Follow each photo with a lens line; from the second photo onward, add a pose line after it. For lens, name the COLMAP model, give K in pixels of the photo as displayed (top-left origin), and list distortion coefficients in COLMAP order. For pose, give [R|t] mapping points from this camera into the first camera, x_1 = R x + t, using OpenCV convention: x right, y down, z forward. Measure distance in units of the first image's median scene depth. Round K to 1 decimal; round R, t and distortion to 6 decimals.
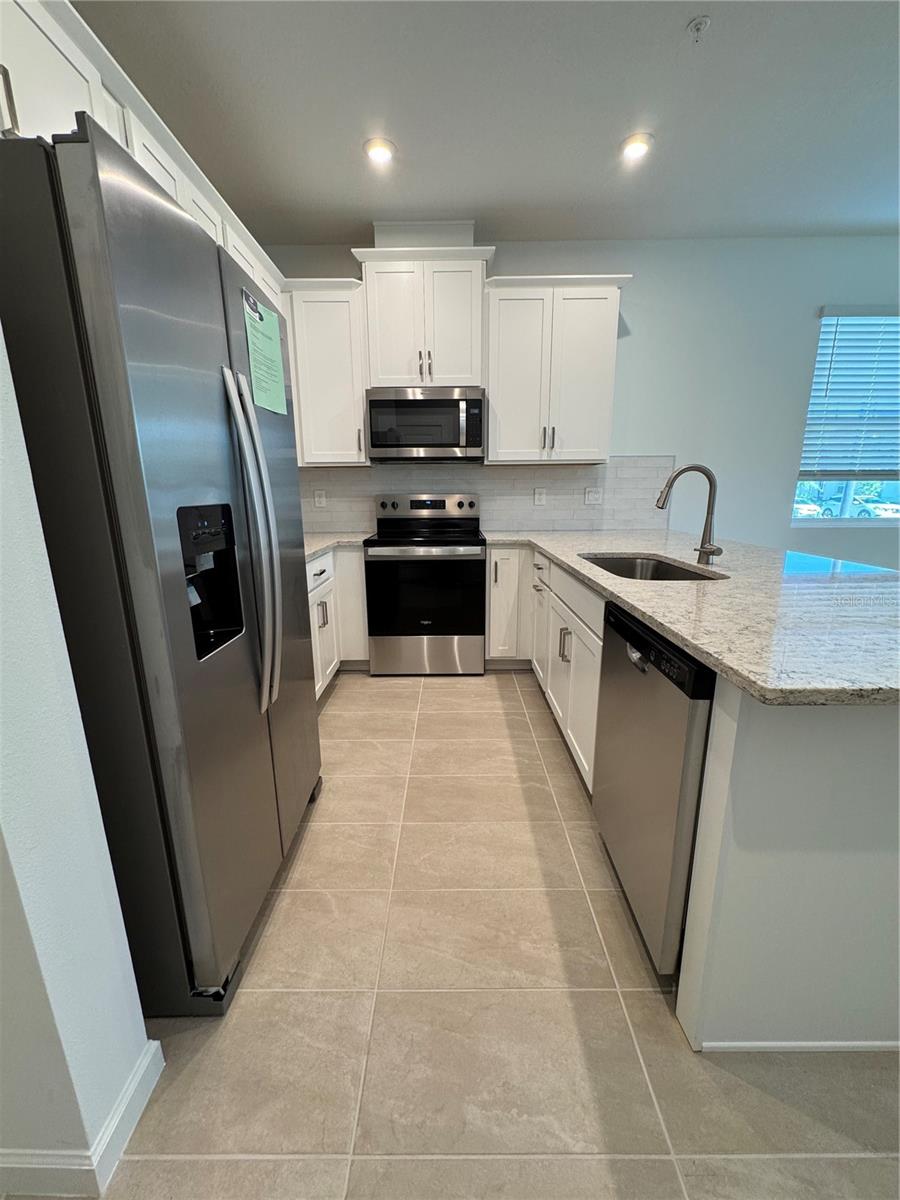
lens RADIAL K [[476.3, 0, 451.3], [0, 476.3, 605.7], [0, 0, 1]] dist [-0.003368, 0.000259]
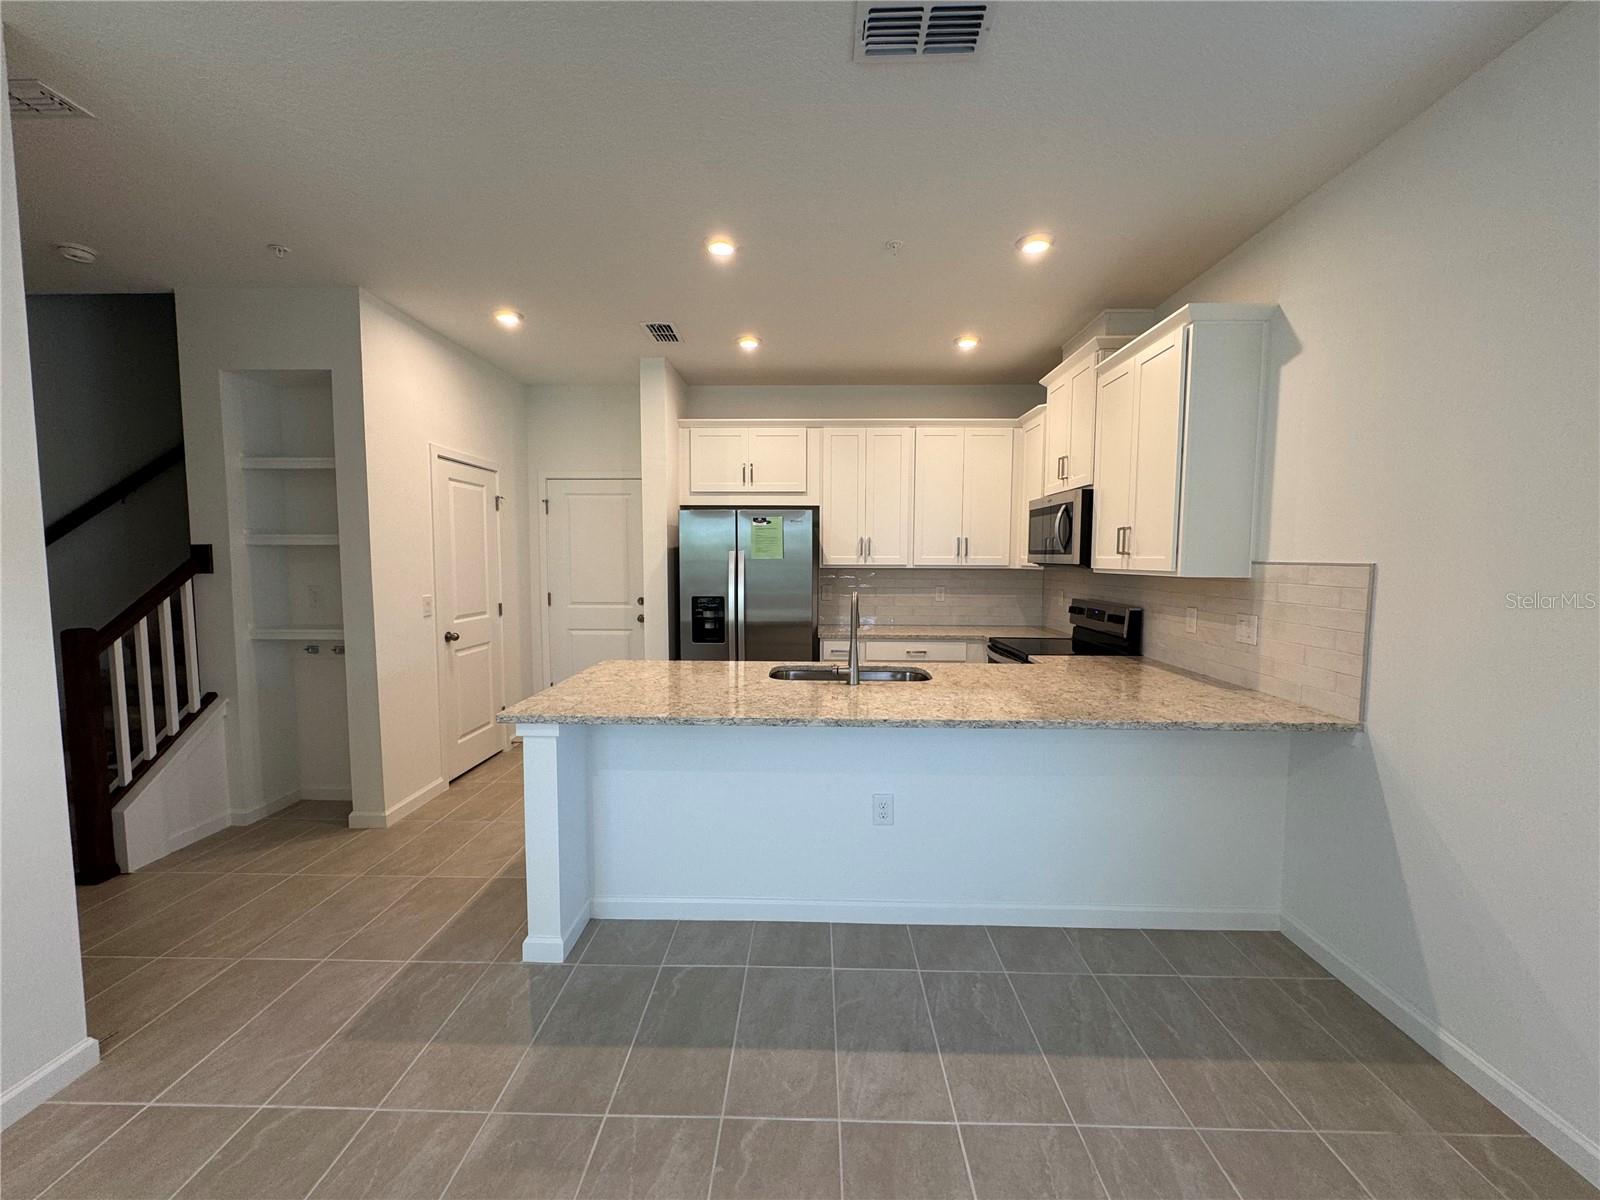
lens RADIAL K [[635.1, 0, 799.3], [0, 635.1, 601.7], [0, 0, 1]] dist [-0.003368, 0.000259]
pose [[-0.022841, 0.083516, -0.996245, 1.243499], [-0.238266, 0.967335, 0.086556, -0.234399], [0.970931, 0.239348, -0.002196, 0.551755]]
